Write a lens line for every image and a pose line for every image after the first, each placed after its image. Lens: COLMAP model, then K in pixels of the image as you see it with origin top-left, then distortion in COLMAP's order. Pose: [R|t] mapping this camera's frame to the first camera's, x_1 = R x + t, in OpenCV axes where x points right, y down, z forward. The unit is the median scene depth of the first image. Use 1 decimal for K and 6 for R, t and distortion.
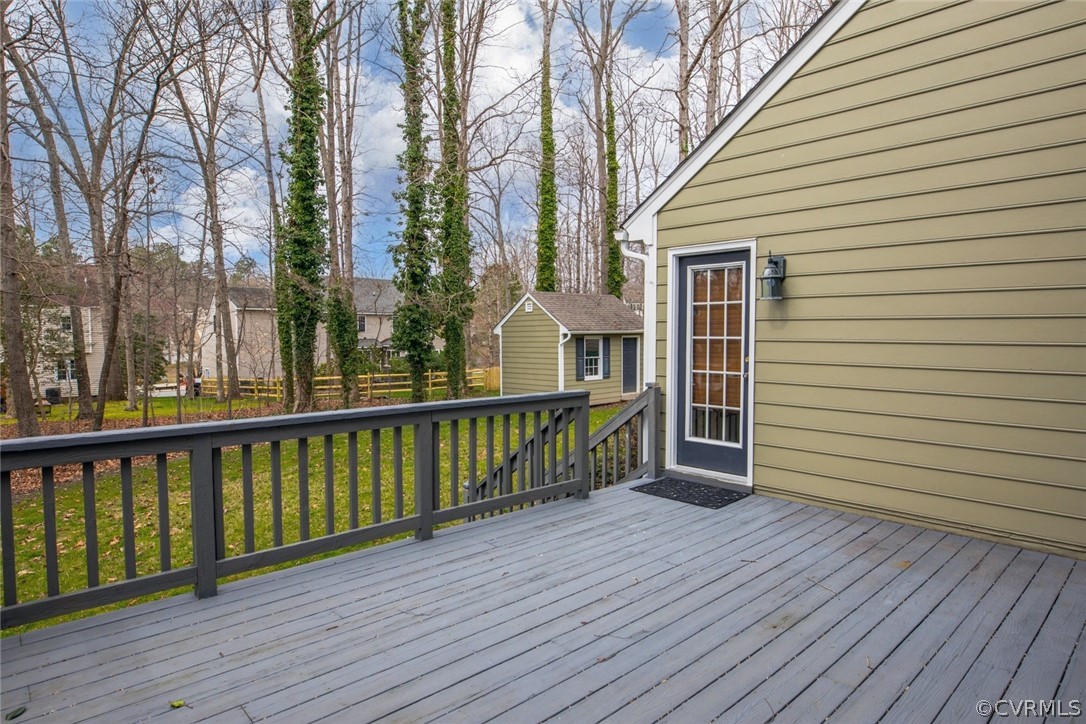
lens RADIAL K [[627.2, 0, 546.2], [0, 627.2, 359.9], [0, 0, 1]] dist [-0.022202, -0.000735]
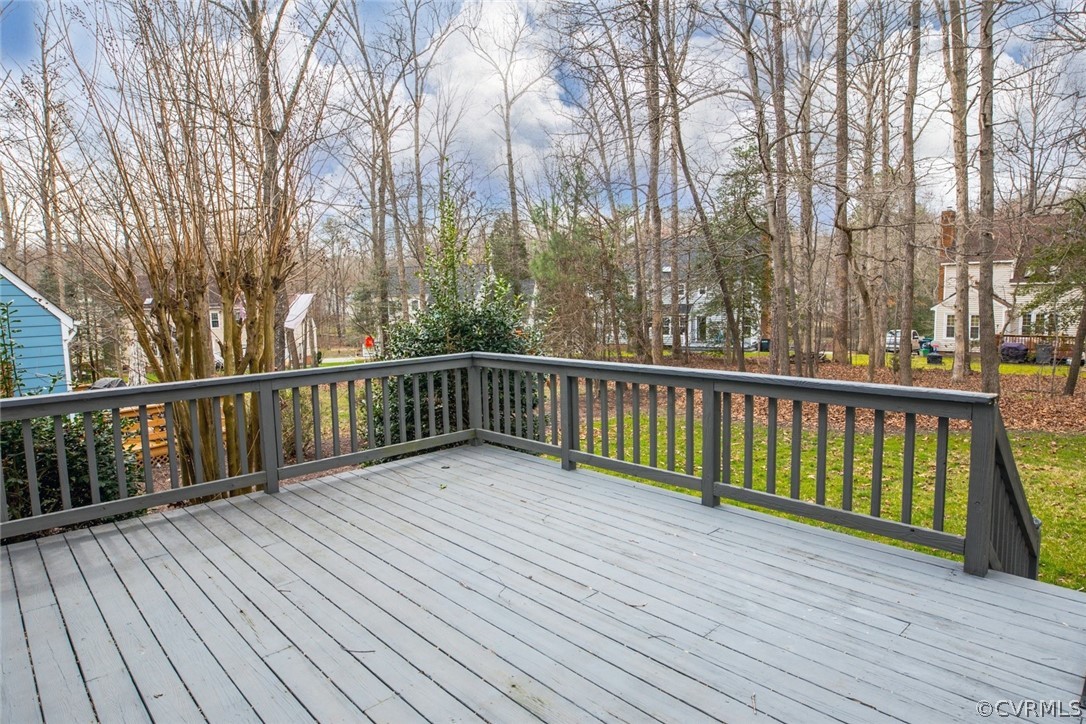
lens RADIAL K [[627.2, 0, 546.2], [0, 627.2, 359.9], [0, 0, 1]] dist [-0.022202, -0.000735]
pose [[0.005952, 0.096536, -0.995312, 0.838999], [-0.028729, 0.994935, 0.096328, -0.037000], [0.999570, 0.028021, 0.008695, 0.782849]]
